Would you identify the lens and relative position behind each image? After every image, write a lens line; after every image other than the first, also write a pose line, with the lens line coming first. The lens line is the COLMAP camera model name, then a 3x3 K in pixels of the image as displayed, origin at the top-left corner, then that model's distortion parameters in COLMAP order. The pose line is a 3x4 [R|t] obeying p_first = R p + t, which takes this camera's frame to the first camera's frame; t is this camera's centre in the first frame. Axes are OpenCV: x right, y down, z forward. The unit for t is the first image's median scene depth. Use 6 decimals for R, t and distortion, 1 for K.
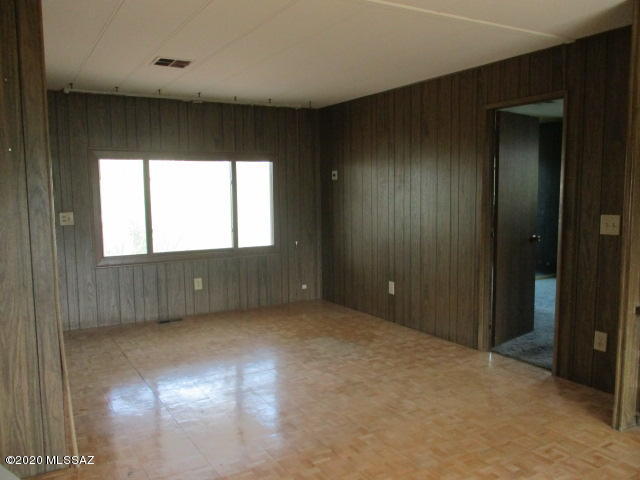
lens RADIAL K [[540.0, 0, 319.6], [0, 540.0, 251.1], [0, 0, 1]] dist [-0.026625, 0.004434]
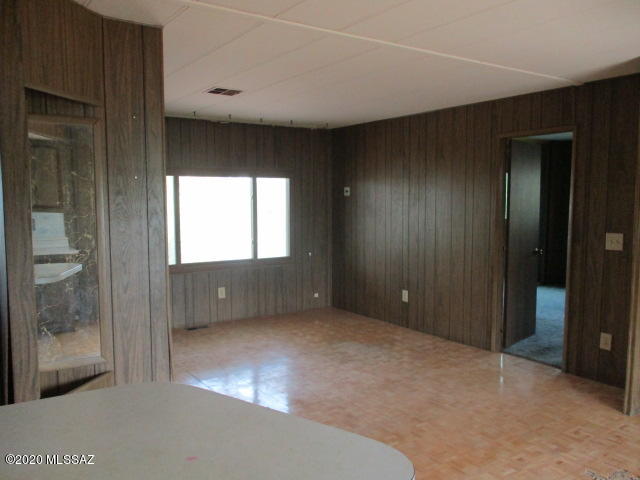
lens RADIAL K [[540.0, 0, 319.6], [0, 540.0, 251.1], [0, 0, 1]] dist [-0.026625, 0.004434]
pose [[0.997697, 0.002621, 0.067784, -0.134427], [-0.001592, 0.999883, -0.015220, -0.006966], [-0.067816, 0.015077, 0.997584, -0.092979]]
